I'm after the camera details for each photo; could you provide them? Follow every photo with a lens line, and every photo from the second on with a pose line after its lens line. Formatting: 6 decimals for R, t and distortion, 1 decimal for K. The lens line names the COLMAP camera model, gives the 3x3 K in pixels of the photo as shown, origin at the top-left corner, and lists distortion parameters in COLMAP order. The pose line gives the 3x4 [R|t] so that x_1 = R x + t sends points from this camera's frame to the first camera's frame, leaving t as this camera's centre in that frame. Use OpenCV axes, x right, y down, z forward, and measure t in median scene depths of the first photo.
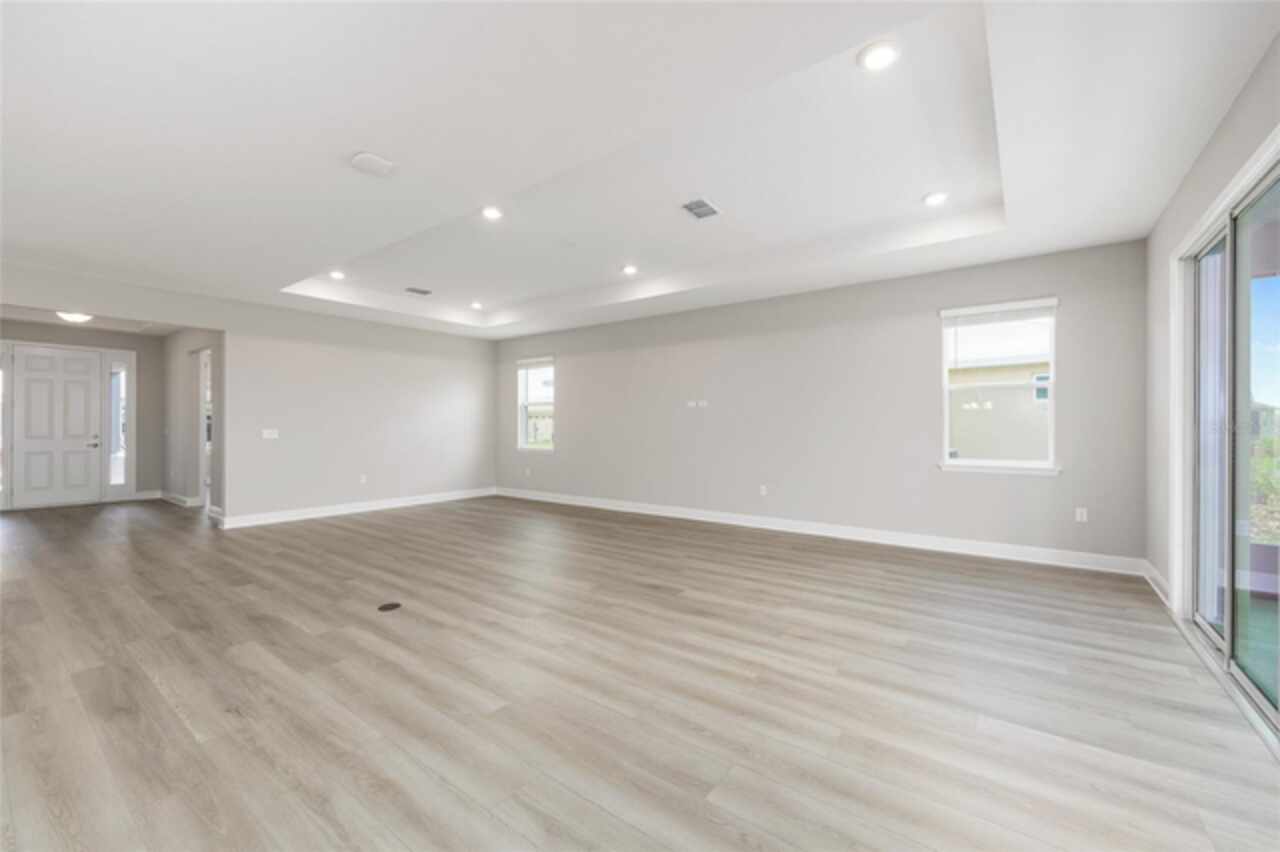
lens RADIAL K [[510.9, 0, 650.9], [0, 510.9, 429.2], [0, 0, 1]] dist [-0.005281, 0.001267]
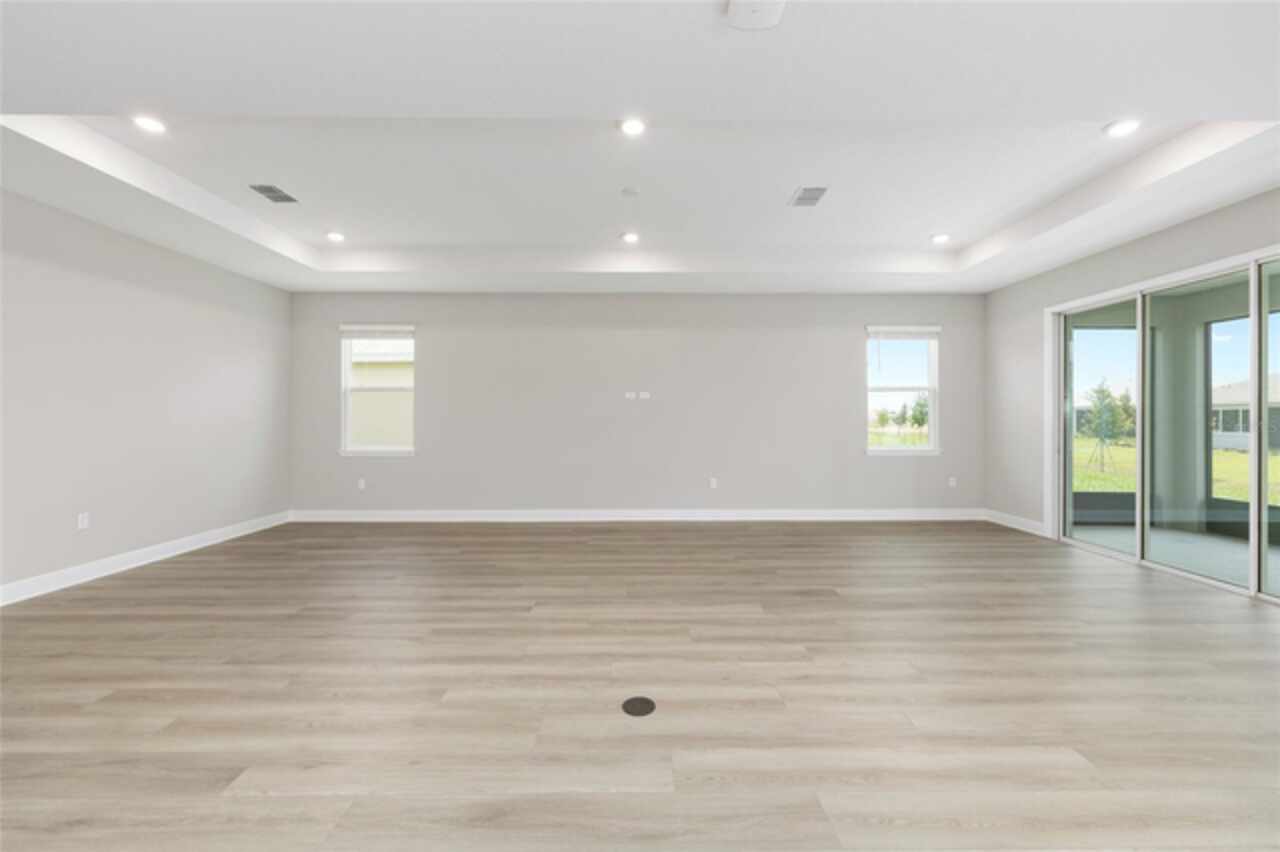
lens RADIAL K [[510.9, 0, 643.8], [0, 510.9, 415.6], [0, 0, 1]] dist [-0.005281, 0.001267]
pose [[0.798817, 0.004987, 0.601553, -0.616359], [0.003437, 0.999911, -0.012854, 0.000006], [-0.601564, 0.012336, 0.798729, 0.342513]]
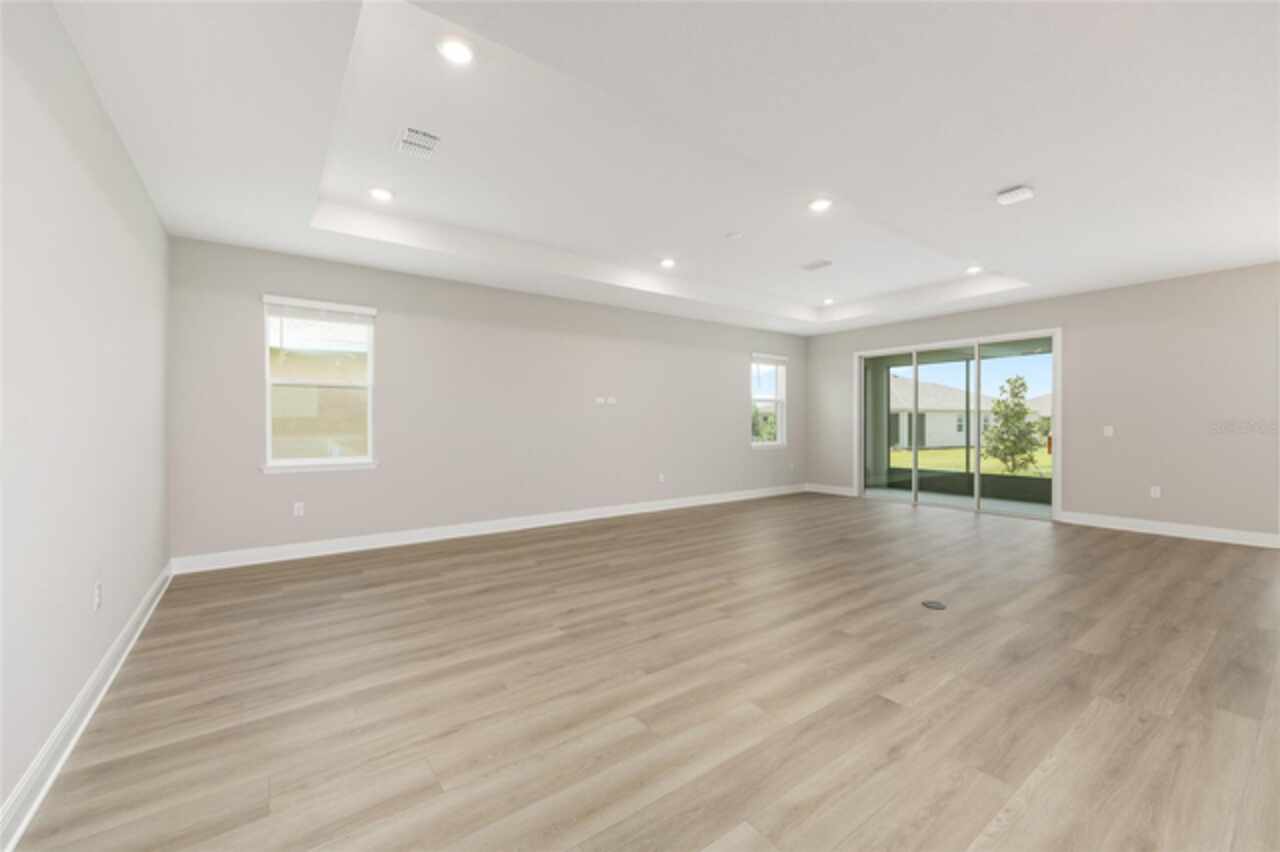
lens RADIAL K [[510.9, 0, 635.4], [0, 510.9, 425.9], [0, 0, 1]] dist [-0.005281, 0.001267]
pose [[0.298510, -0.006349, 0.954386, -1.129430], [0.005723, 0.999972, 0.004862, -0.005836], [-0.954389, 0.004011, 0.298537, 0.869818]]
